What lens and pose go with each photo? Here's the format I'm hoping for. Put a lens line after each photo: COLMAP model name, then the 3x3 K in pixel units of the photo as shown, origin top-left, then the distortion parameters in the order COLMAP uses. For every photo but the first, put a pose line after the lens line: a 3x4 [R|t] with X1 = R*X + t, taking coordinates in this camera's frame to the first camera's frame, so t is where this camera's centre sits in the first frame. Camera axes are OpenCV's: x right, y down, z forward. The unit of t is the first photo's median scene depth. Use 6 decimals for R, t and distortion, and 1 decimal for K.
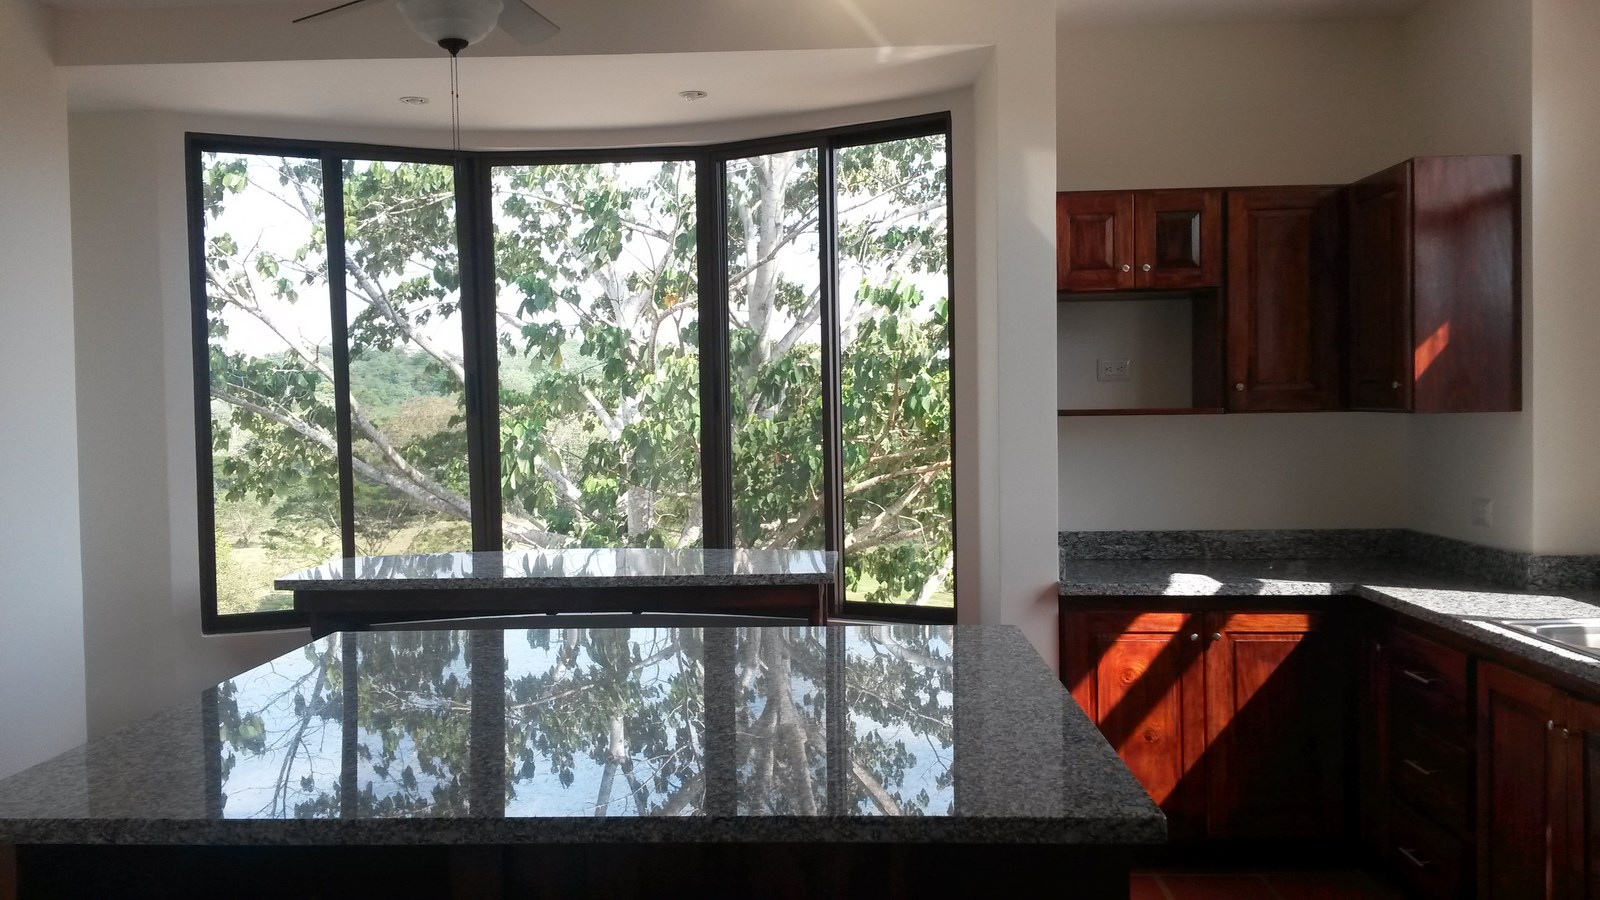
lens RADIAL K [[1304.4, 0, 773.3], [0, 1304.4, 455.3], [0, 0, 1]] dist [0.084379, -0.156454]
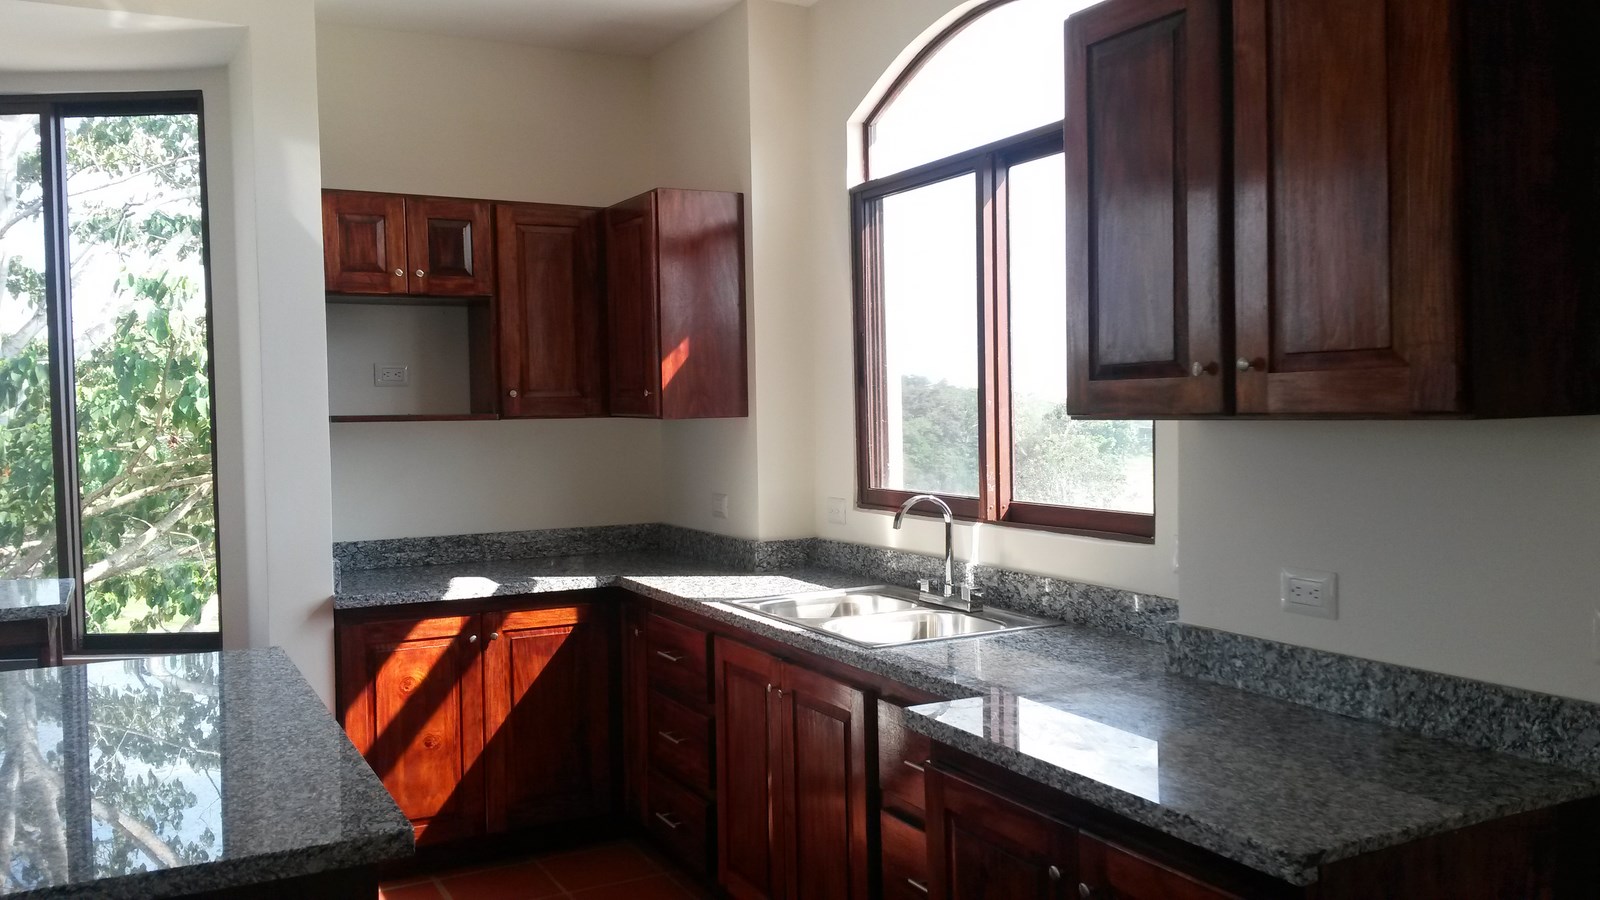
lens RADIAL K [[1304.4, 0, 786.7], [0, 1304.4, 456.2], [0, 0, 1]] dist [0.084379, -0.156454]
pose [[0.862196, -0.018329, 0.506244, 0.017440], [0.019489, 0.999806, 0.003007, -0.001627], [-0.506201, 0.007273, 0.862385, -0.001007]]
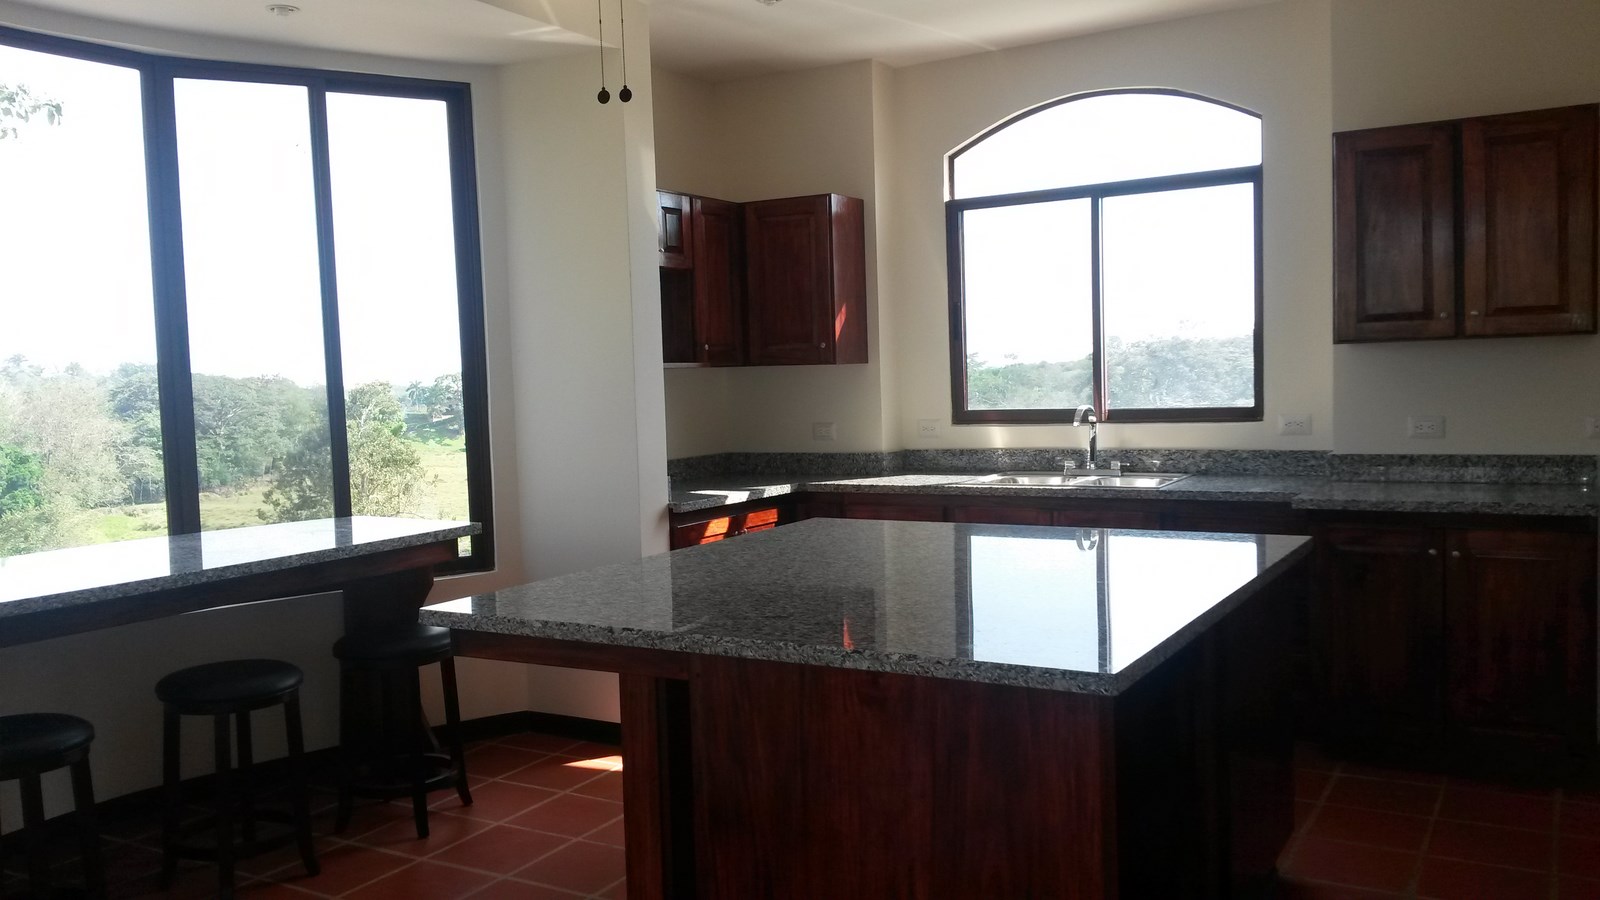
lens RADIAL K [[1304.4, 0, 799.7], [0, 1304.4, 442.3], [0, 0, 1]] dist [0.084379, -0.156454]
pose [[0.463024, -0.048197, 0.885034, -0.787007], [0.055768, 0.998126, 0.025179, 0.016114], [-0.884590, 0.037698, 0.464844, 0.322079]]
